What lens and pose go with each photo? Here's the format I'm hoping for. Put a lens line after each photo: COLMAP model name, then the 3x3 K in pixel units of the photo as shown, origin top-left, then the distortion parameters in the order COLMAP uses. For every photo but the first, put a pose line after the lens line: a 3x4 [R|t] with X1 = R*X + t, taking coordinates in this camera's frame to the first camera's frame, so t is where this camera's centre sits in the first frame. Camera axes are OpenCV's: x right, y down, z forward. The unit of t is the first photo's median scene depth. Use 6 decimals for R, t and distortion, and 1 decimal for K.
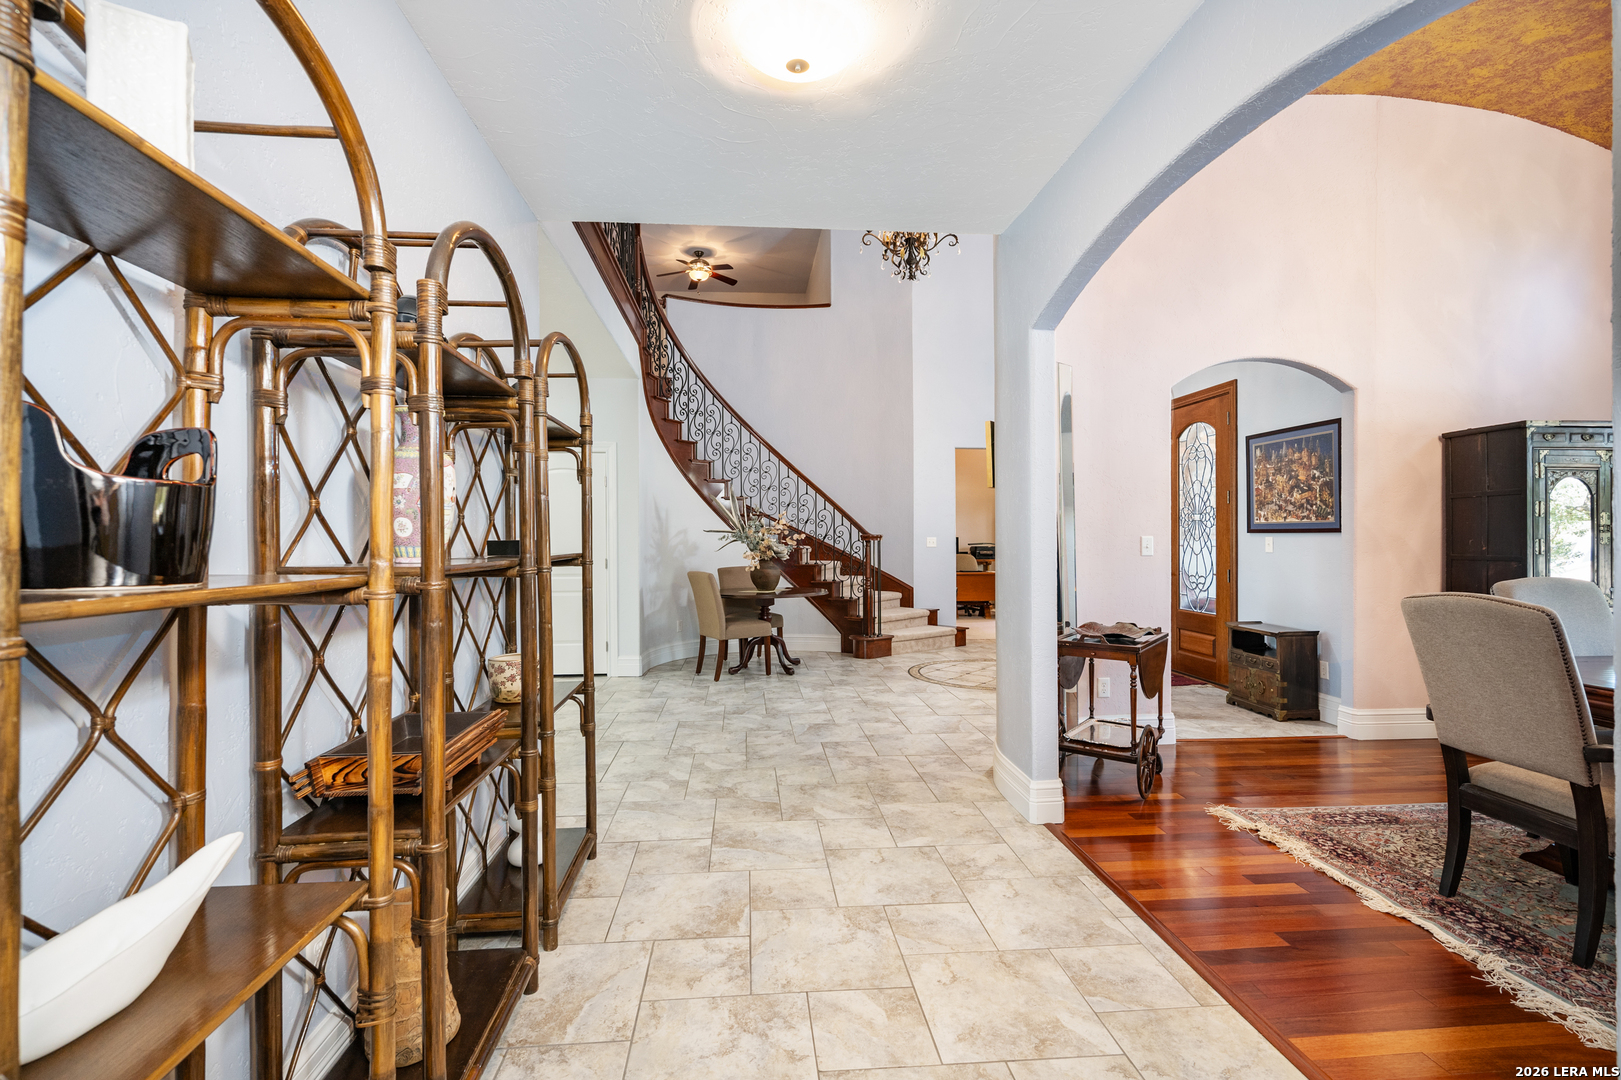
lens RADIAL K [[777.8, 0, 800.1], [0, 777.8, 545.7], [0, 0, 1]] dist [-0.001555, -0.000178]
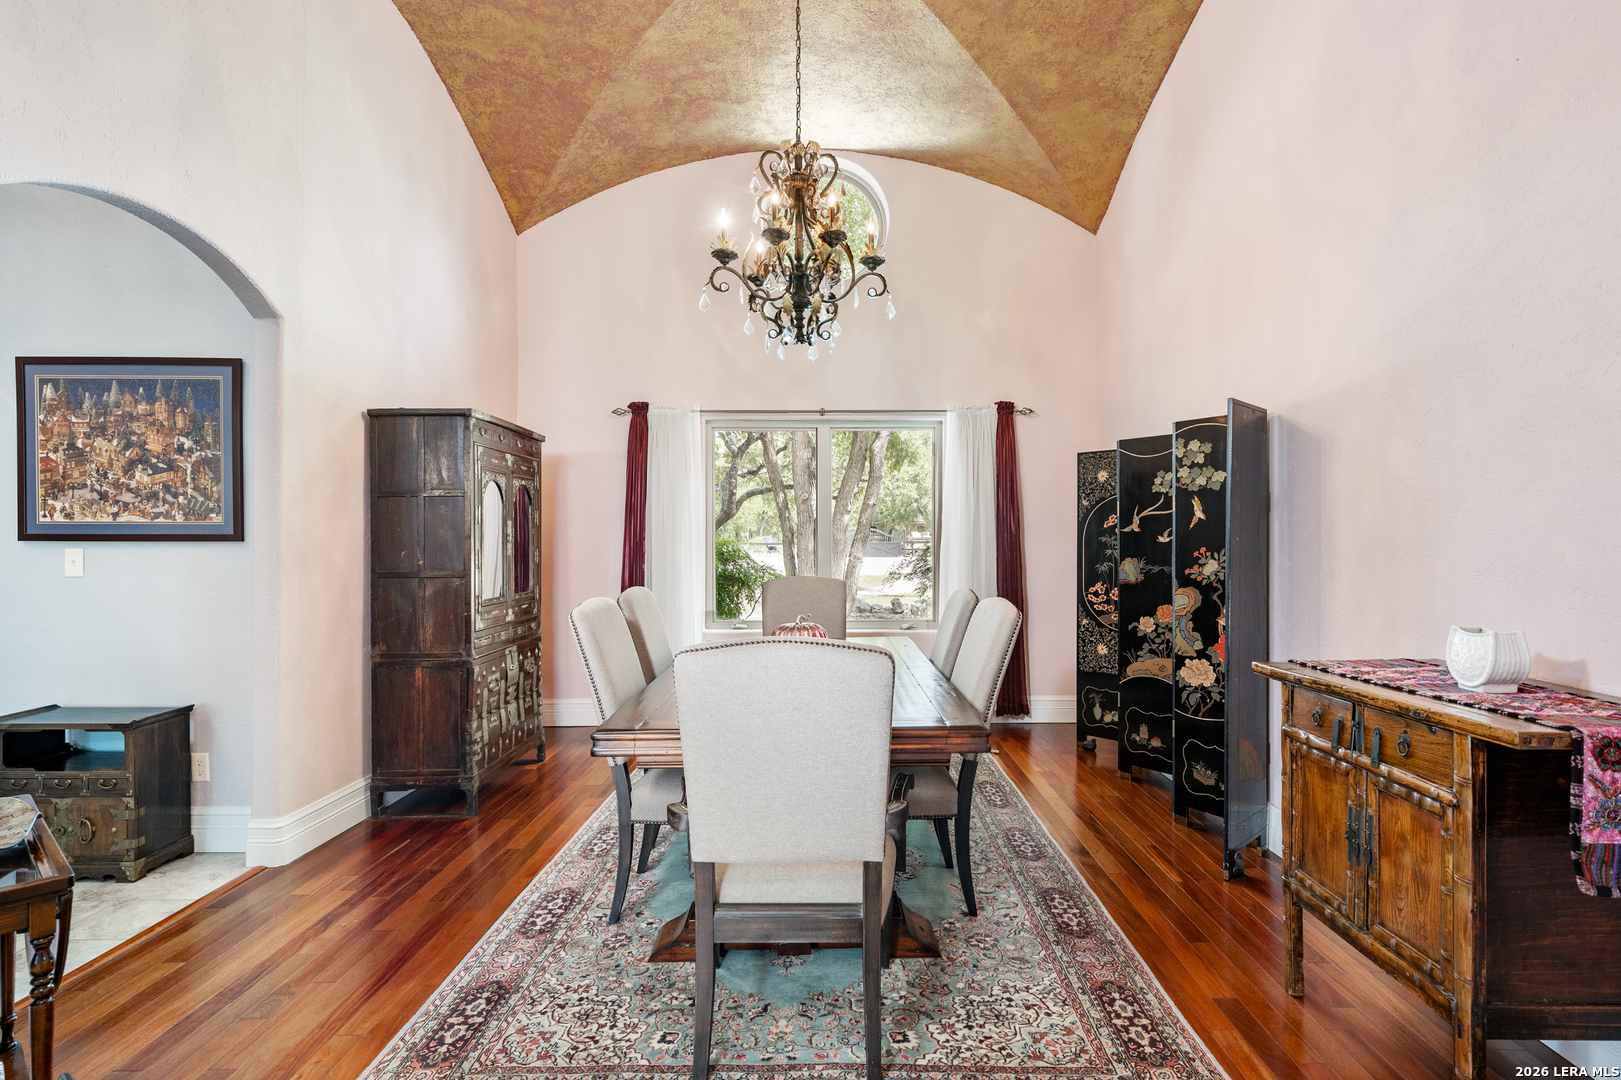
lens RADIAL K [[815.5, 0, 810.5], [0, 815.5, 540.0], [0, 0, 1]] dist [0.000157, 0.000294]
pose [[0.075819, 0.001746, 0.997120, 0.071869], [0.010009, 0.999947, -0.002512, -0.011210], [-0.997071, 0.010171, 0.075798, 0.465379]]
